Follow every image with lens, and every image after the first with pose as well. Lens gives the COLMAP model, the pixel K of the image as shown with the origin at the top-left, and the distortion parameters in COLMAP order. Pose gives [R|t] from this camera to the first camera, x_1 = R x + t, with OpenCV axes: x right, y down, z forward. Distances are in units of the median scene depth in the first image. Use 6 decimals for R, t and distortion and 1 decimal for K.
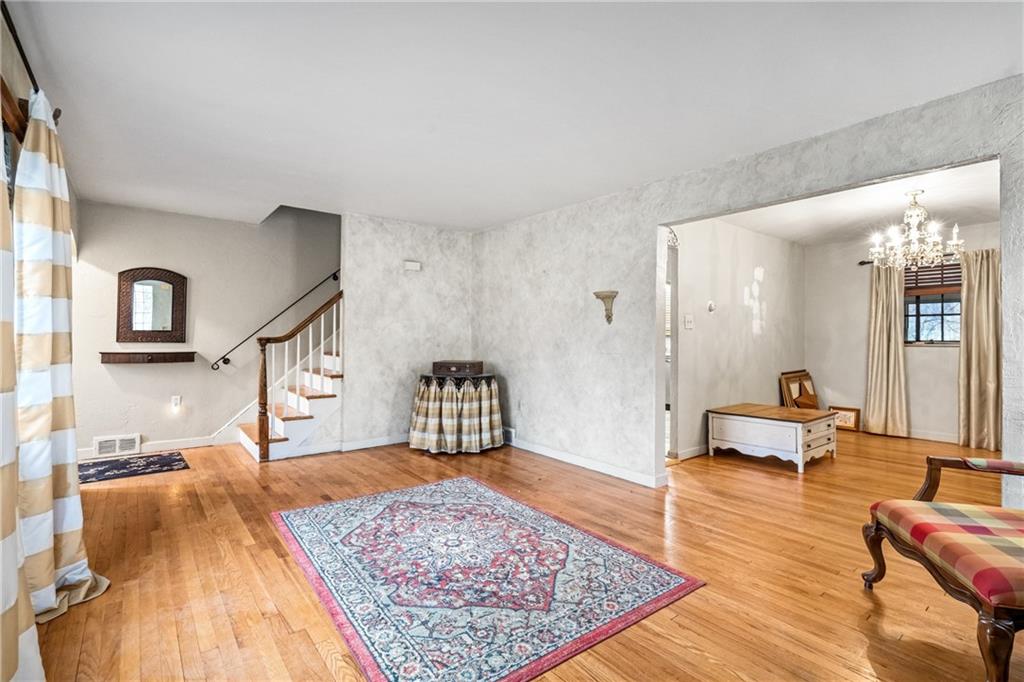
lens RADIAL K [[469.2, 0, 511.8], [0, 469.2, 331.9], [0, 0, 1]] dist [-0.002540, 0.000009]
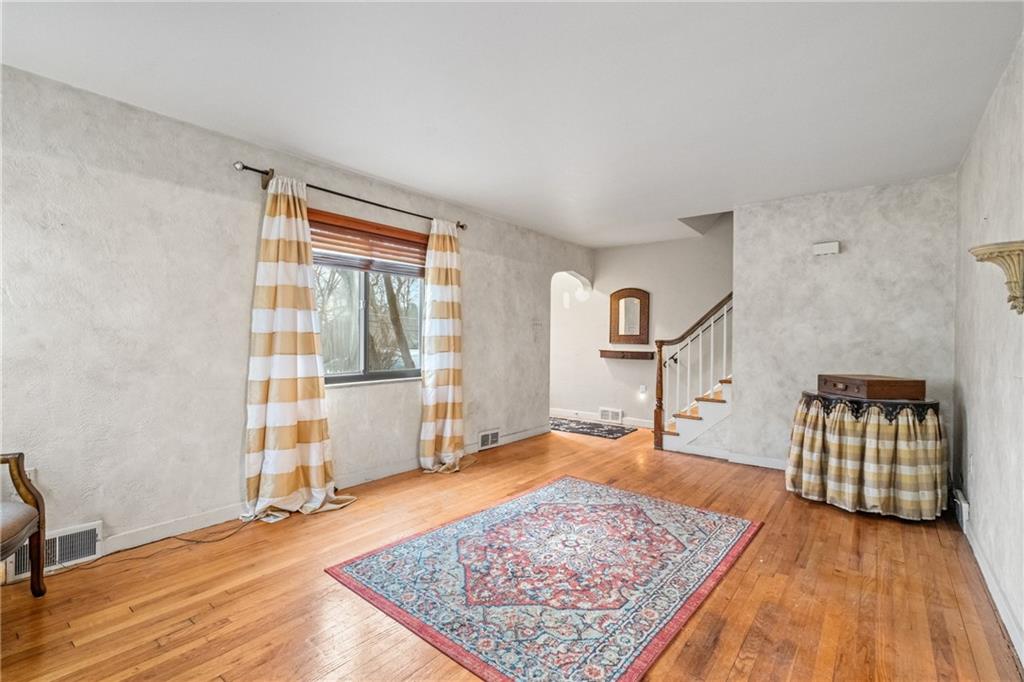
lens RADIAL K [[469.2, 0, 511.8], [0, 469.2, 331.9], [0, 0, 1]] dist [-0.002540, 0.000009]
pose [[0.224633, -0.013200, -0.974354, 0.501335], [0.002952, 0.999913, -0.012865, 0.005392], [0.974439, 0.000014, 0.224652, 0.392347]]
